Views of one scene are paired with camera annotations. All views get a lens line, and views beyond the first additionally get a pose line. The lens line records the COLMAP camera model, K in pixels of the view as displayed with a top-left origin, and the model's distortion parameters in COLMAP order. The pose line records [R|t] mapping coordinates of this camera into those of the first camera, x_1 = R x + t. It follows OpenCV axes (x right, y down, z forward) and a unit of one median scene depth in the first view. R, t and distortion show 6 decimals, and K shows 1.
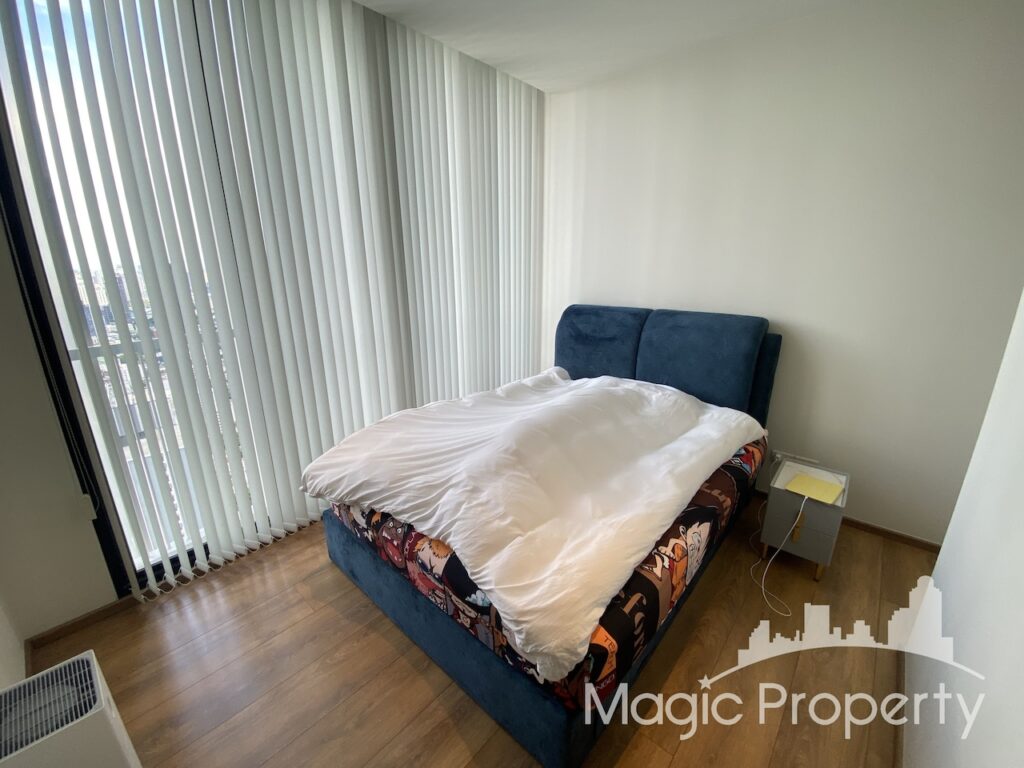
lens RADIAL K [[420.1, 0, 517.9], [0, 420.1, 378.4], [0, 0, 1]] dist [-0.002261, -0.008931]
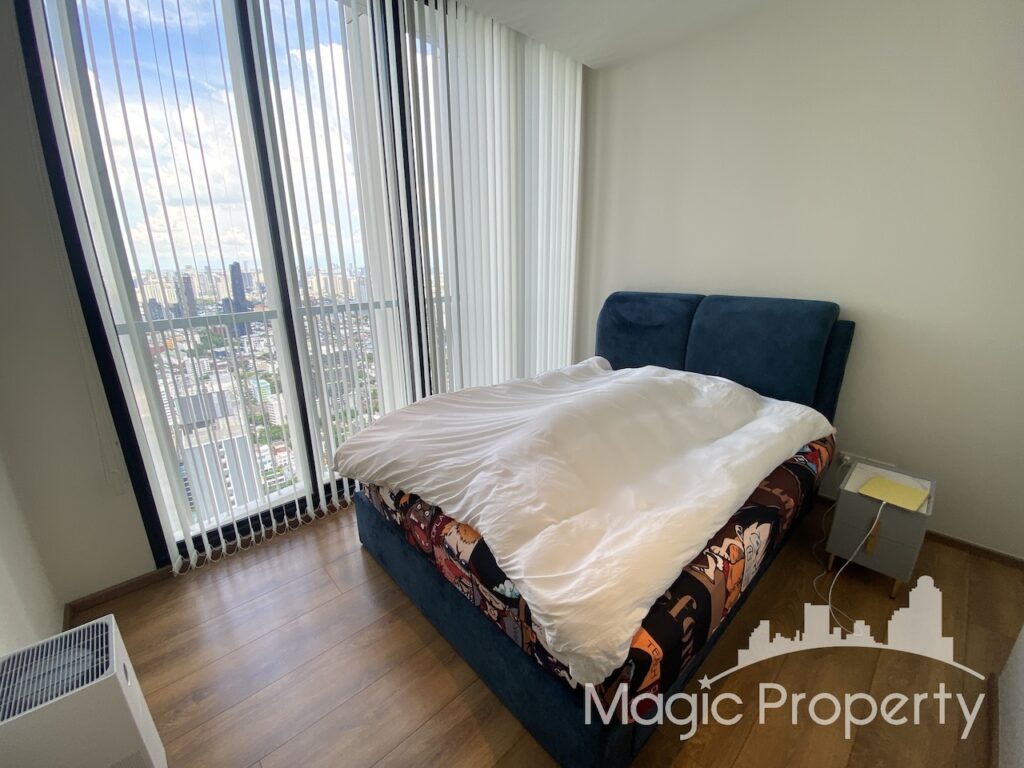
lens RADIAL K [[420.1, 0, 516.6], [0, 420.1, 381.1], [0, 0, 1]] dist [-0.002261, -0.008931]
pose [[0.994913, 0.019054, -0.098923, 0.006938], [-0.018693, 0.999815, 0.004578, 0.052553], [0.098992, -0.002705, 0.995085, 0.073623]]
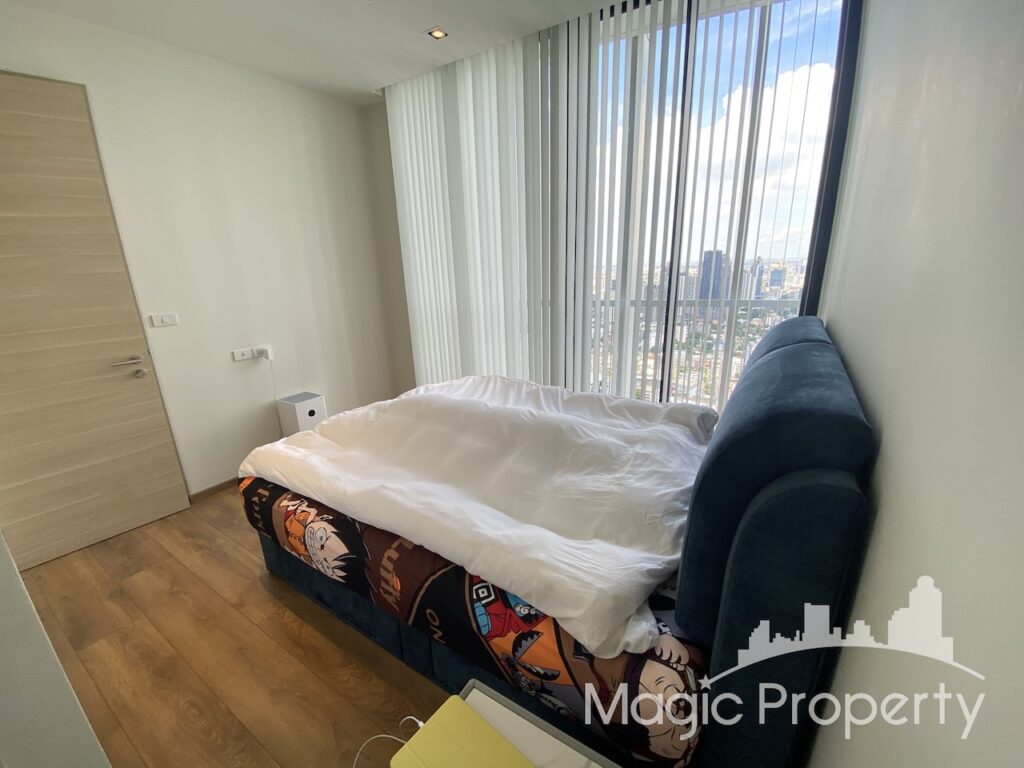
lens RADIAL K [[420.1, 0, 510.5], [0, 420.1, 385.0], [0, 0, 1]] dist [-0.002261, -0.008931]
pose [[0.145196, 0.270994, -0.951567, 1.334566], [-0.244299, 0.941800, 0.230936, -0.280098], [0.958768, 0.198936, 0.202949, 1.162091]]
